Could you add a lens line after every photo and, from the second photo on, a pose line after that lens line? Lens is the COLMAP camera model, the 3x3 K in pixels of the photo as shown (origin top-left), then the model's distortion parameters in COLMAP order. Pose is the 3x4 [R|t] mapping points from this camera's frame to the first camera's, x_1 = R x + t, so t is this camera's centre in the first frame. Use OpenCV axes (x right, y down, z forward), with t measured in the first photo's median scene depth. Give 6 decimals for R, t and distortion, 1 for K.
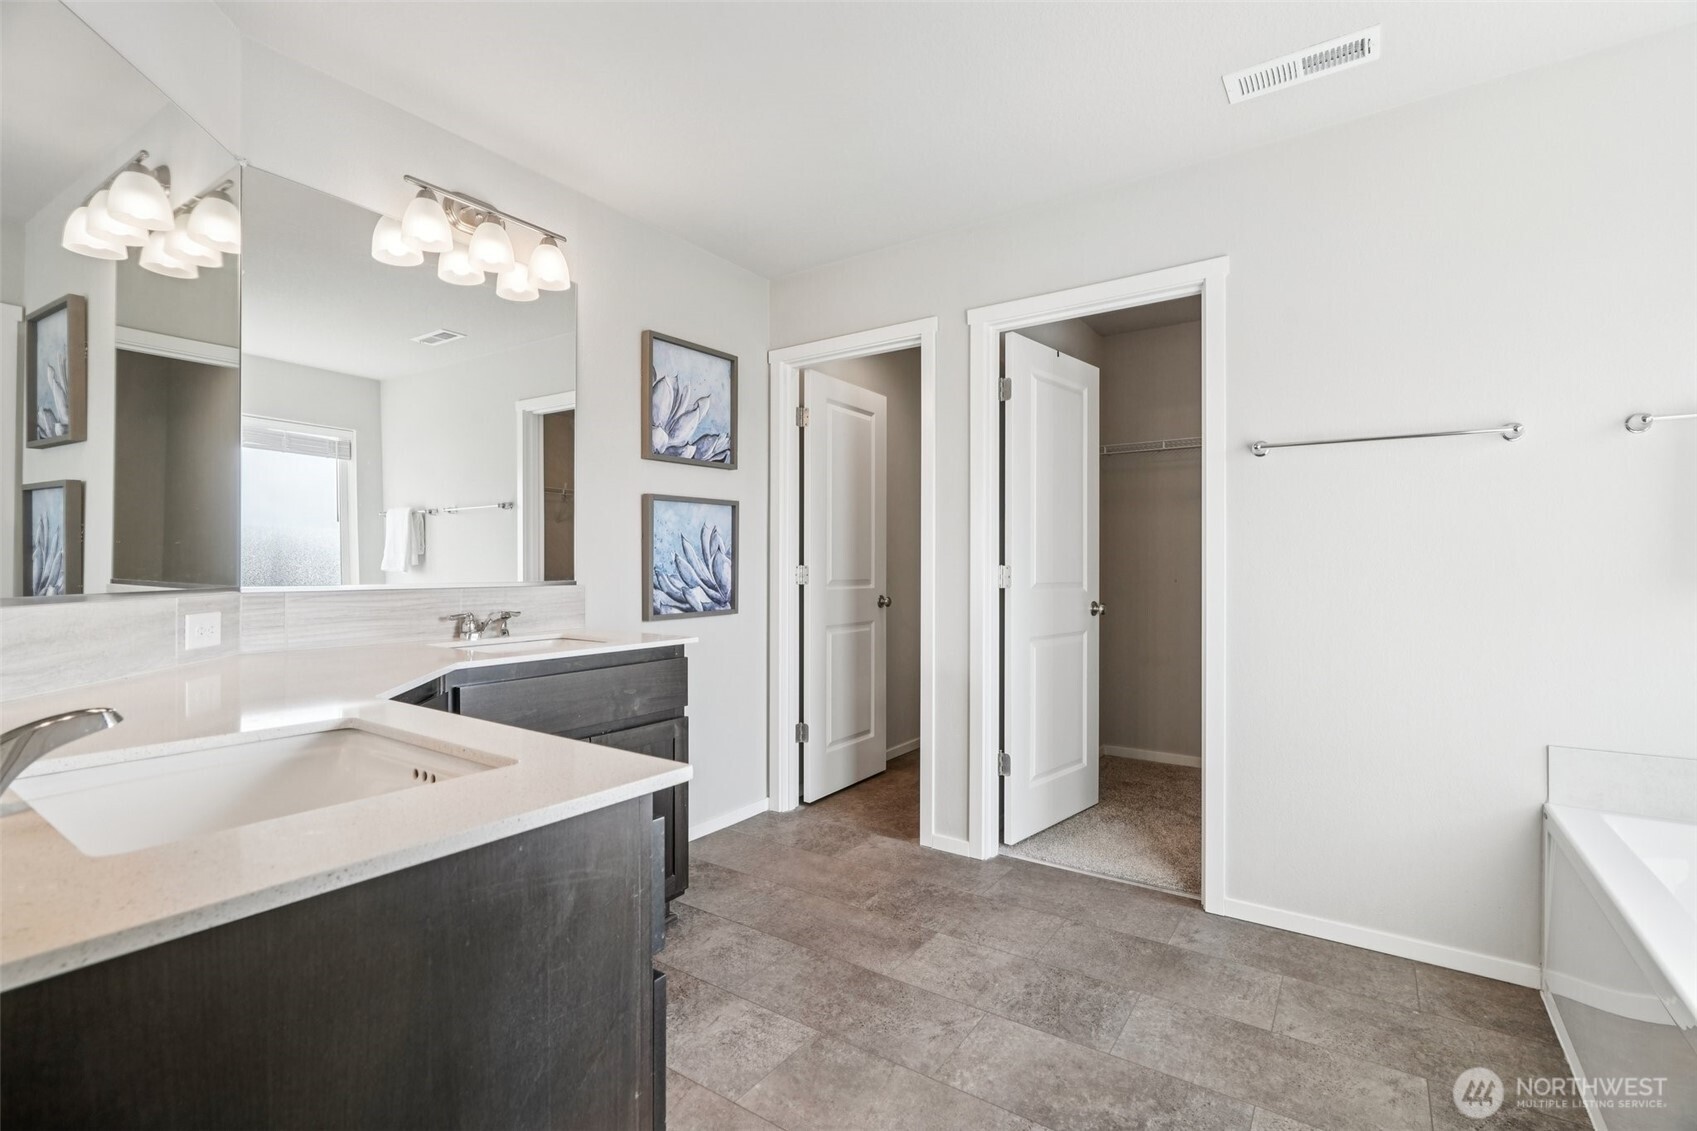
lens RADIAL K [[762.2, 0, 847.8], [0, 762.2, 569.0], [0, 0, 1]] dist [-0.010994, 0.002355]
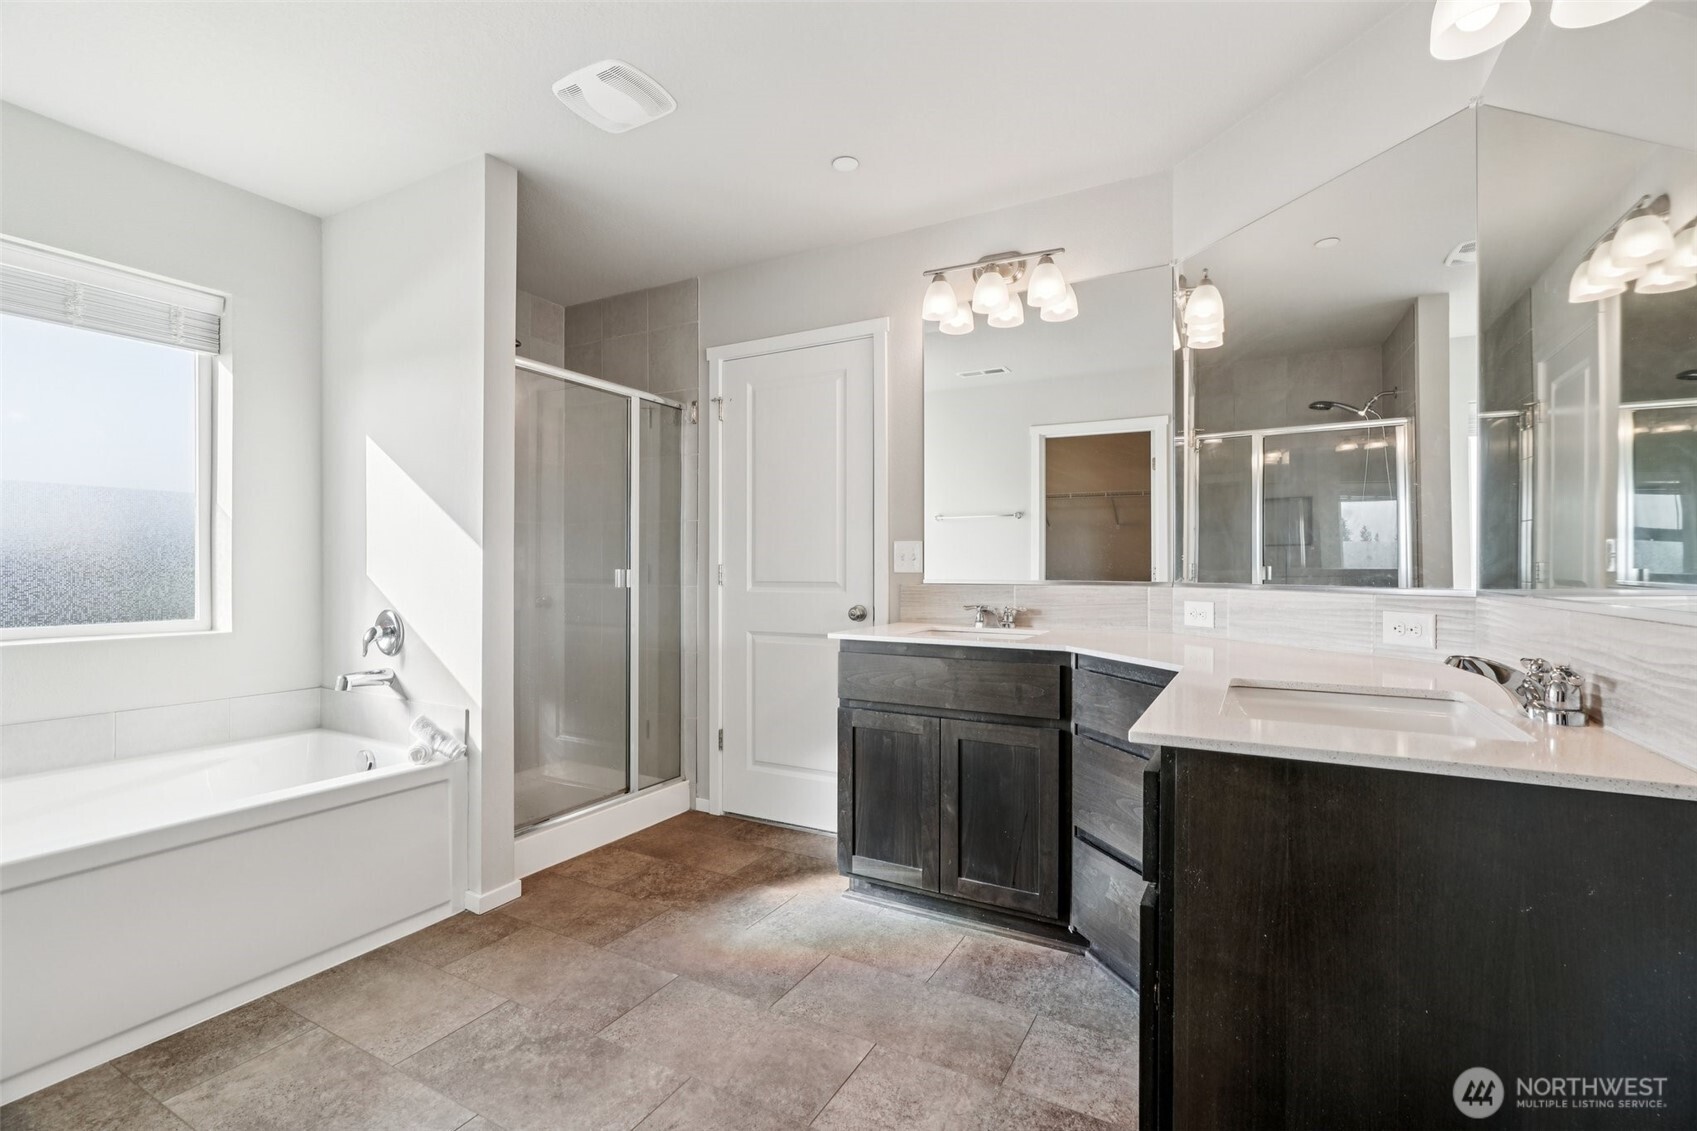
lens RADIAL K [[762.2, 0, 853.1], [0, 762.2, 571.1], [0, 0, 1]] dist [-0.010994, 0.002355]
pose [[-0.994201, -0.004527, -0.107444, 0.007100], [-0.004248, 0.999987, -0.002819, 0.006093], [0.107455, -0.002346, -0.994207, 1.967321]]
